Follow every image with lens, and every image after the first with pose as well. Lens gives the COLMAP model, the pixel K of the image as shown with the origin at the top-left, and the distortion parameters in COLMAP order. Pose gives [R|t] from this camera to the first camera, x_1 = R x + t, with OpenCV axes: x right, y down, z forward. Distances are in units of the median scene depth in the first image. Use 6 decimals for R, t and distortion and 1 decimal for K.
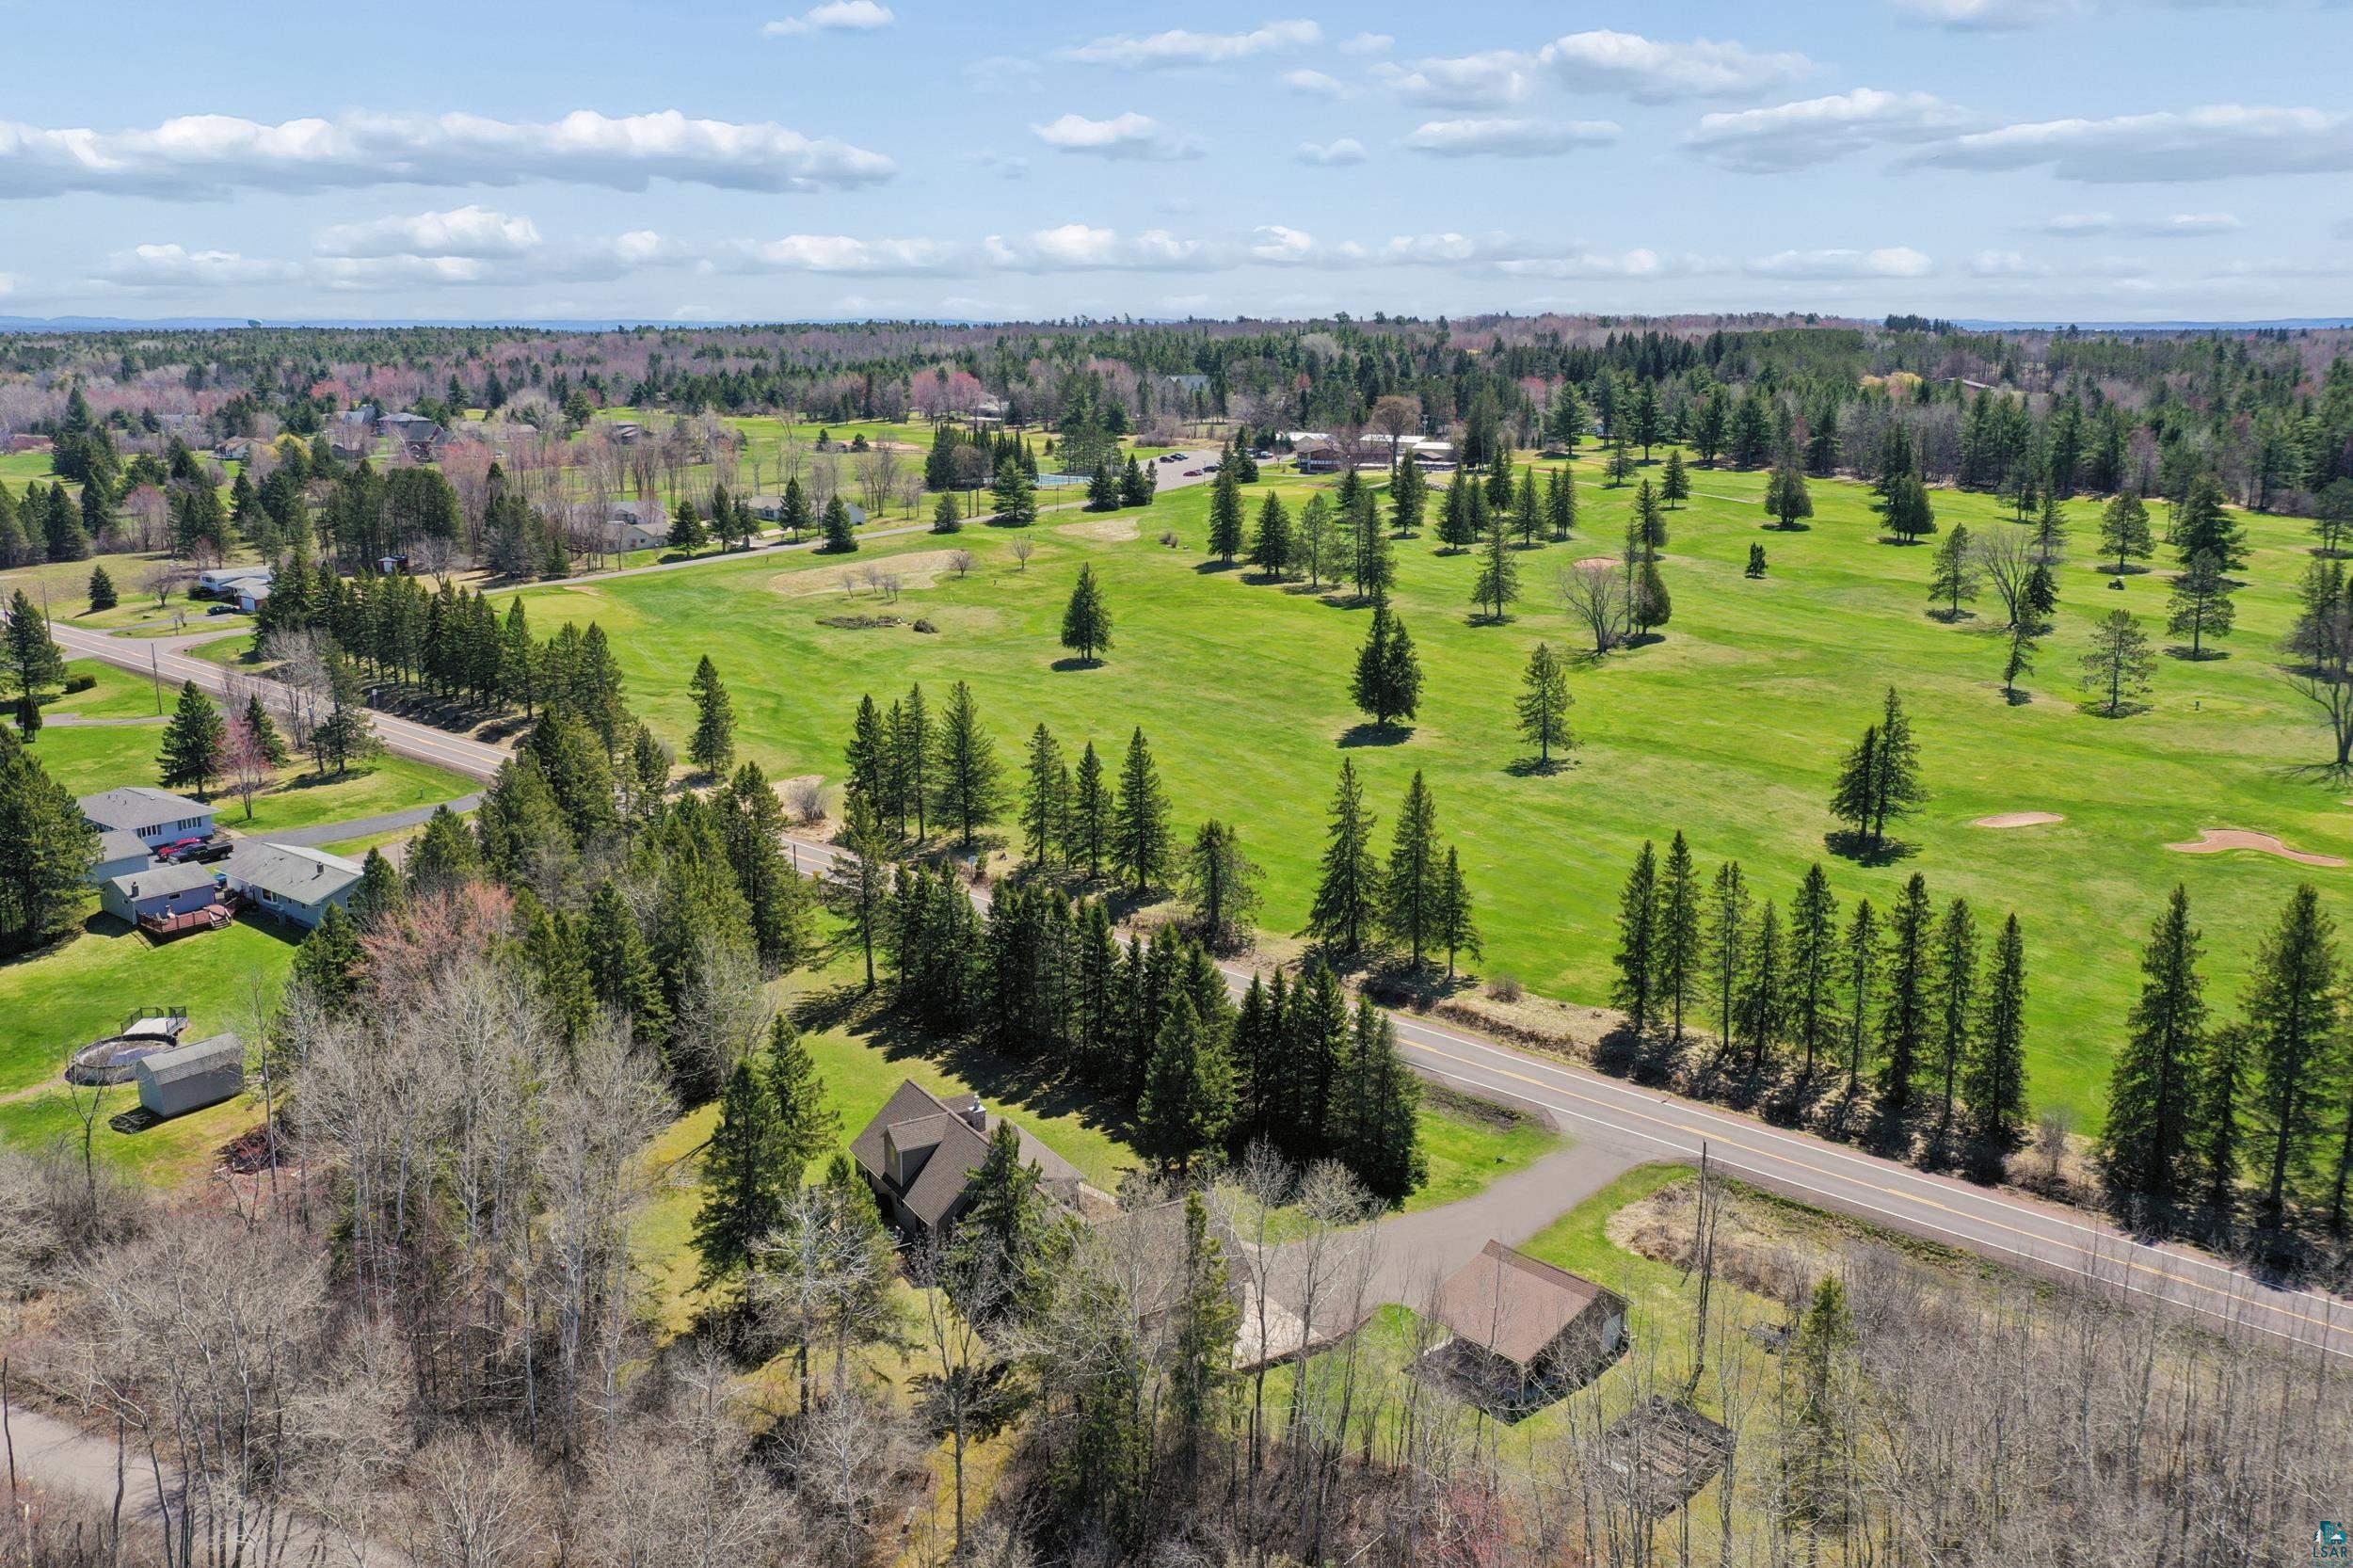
lens RADIAL K [[1930.5, 0, 1172.1], [0, 1930.5, 784.4], [0, 0, 1]] dist [-0.004244, 0.001458]
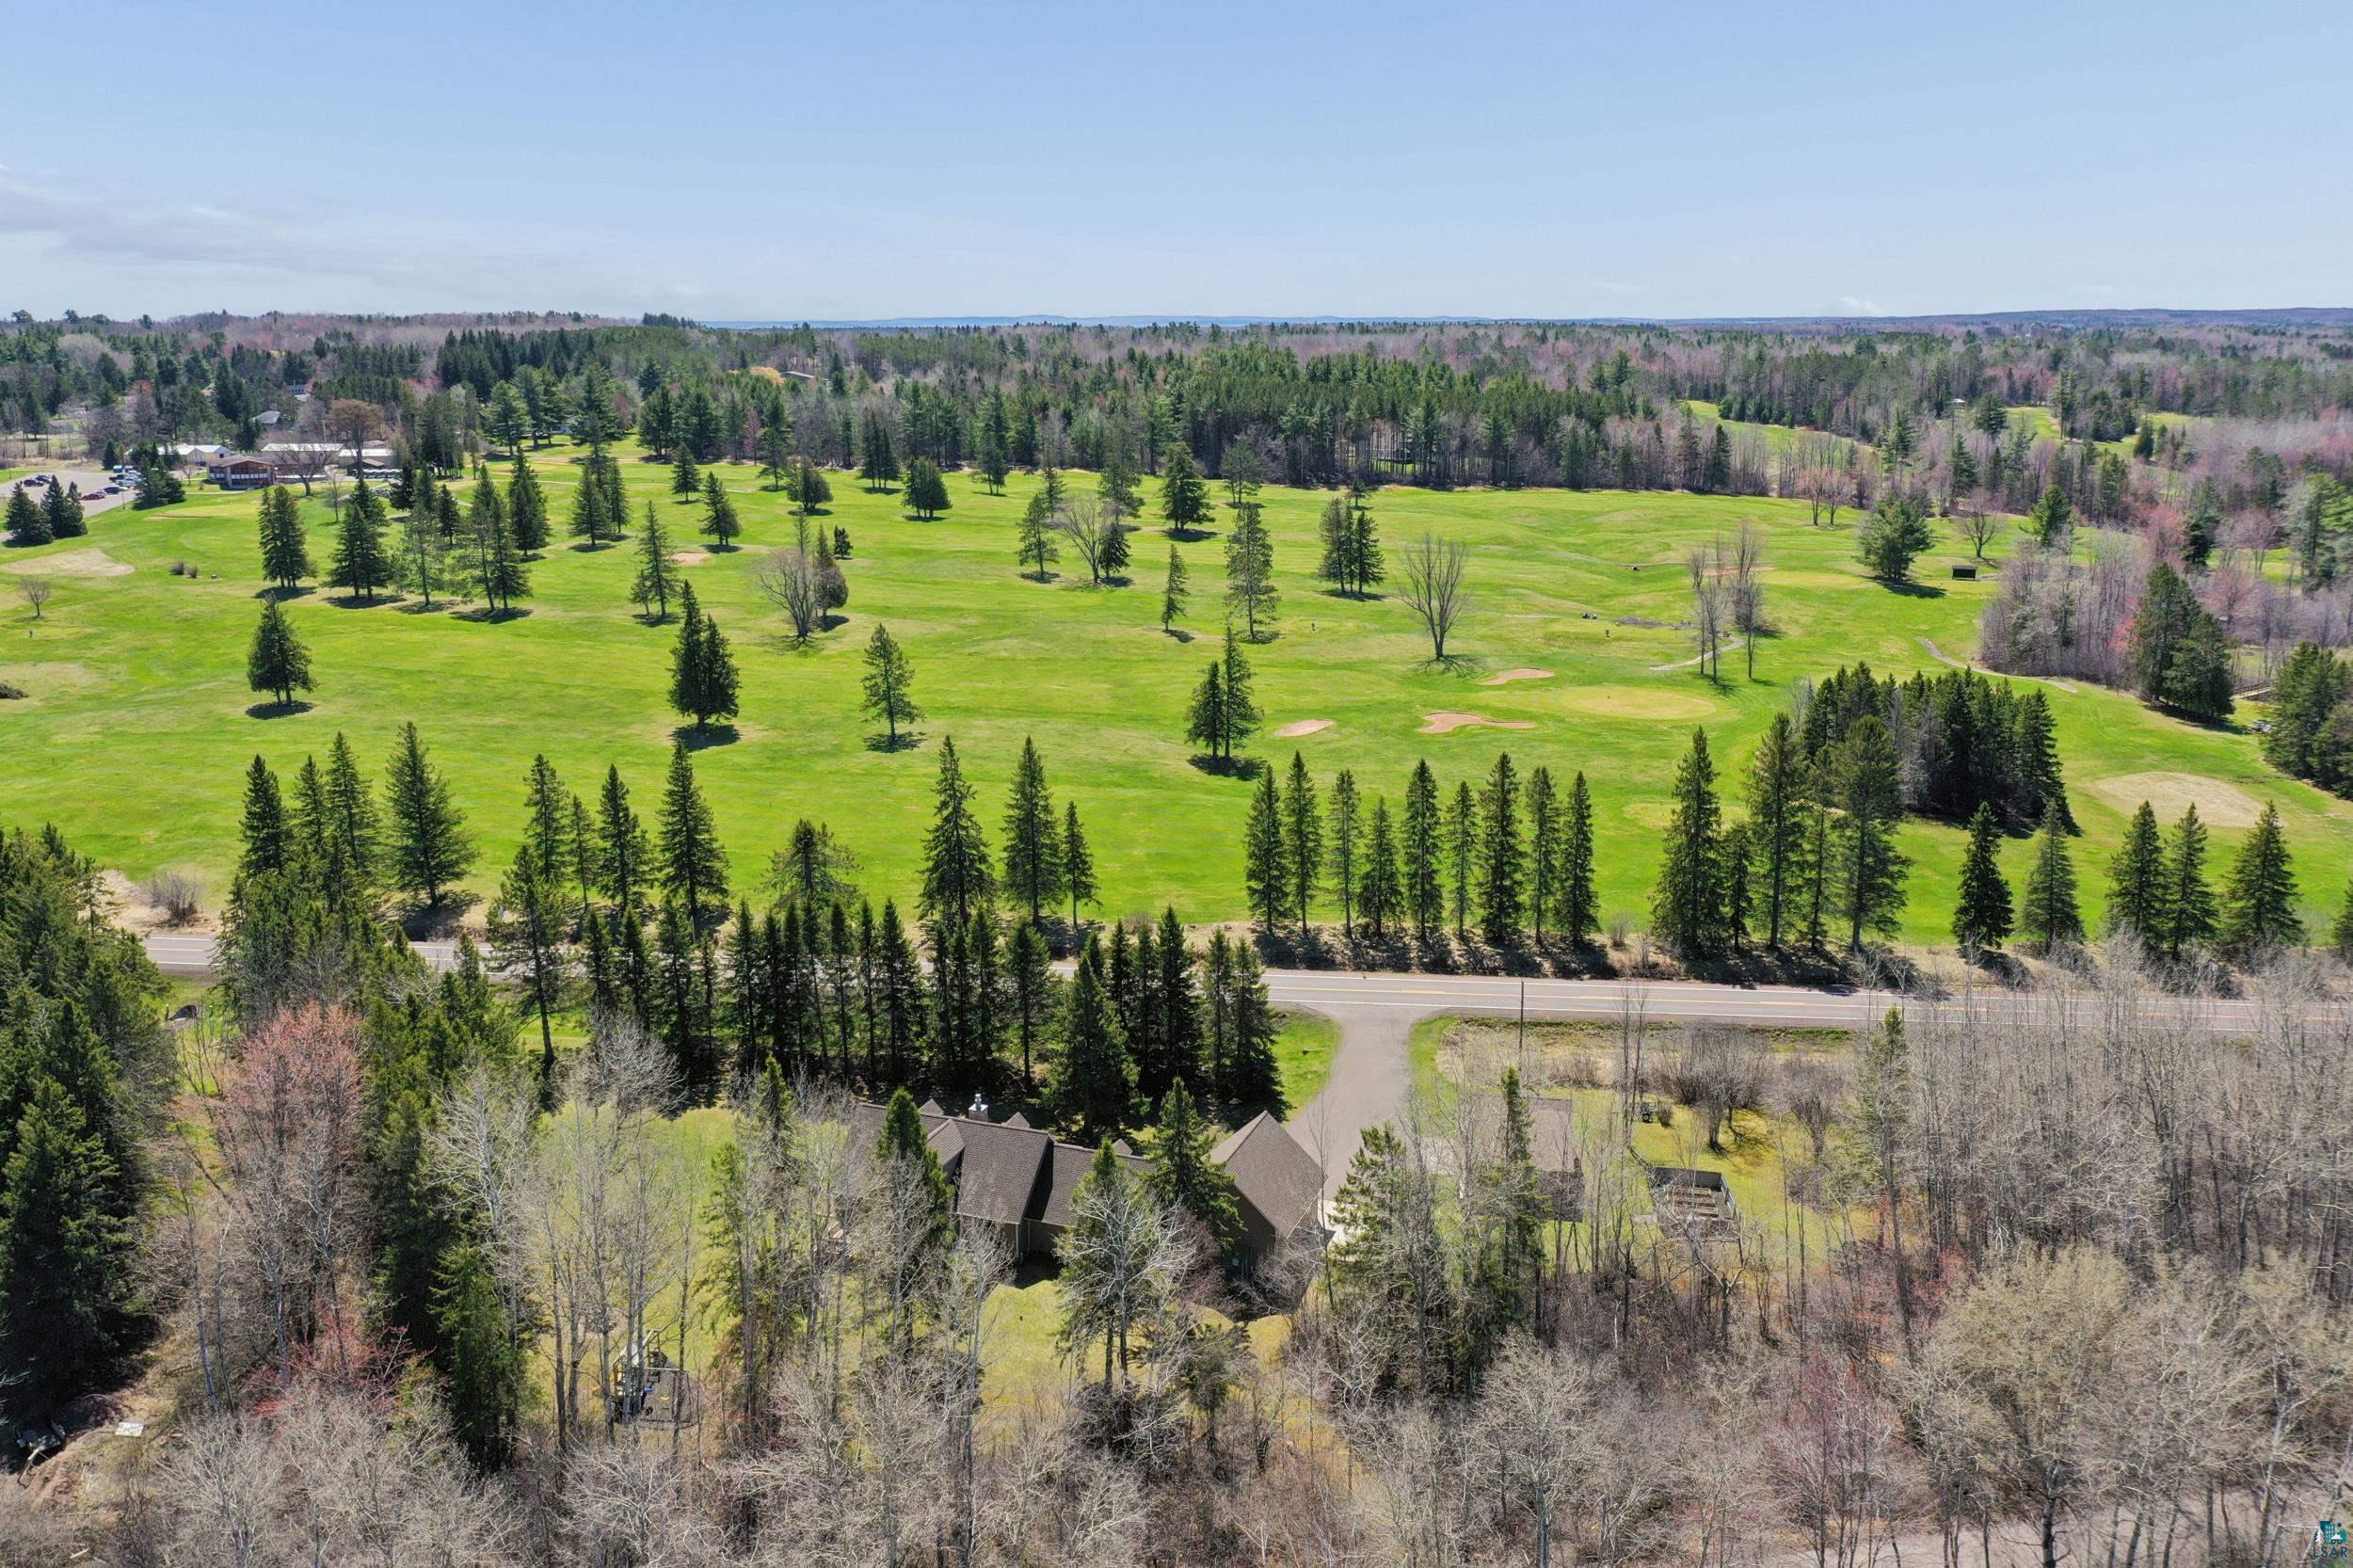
lens RADIAL K [[1930.5, 0, 1169.6], [0, 1930.5, 783.7], [0, 0, 1]] dist [-0.004244, 0.001458]
pose [[0.785957, -0.144792, 0.601088, -0.271690], [0.145067, 0.988239, 0.048365, -0.013271], [-0.601022, 0.049185, 0.797718, 0.067939]]
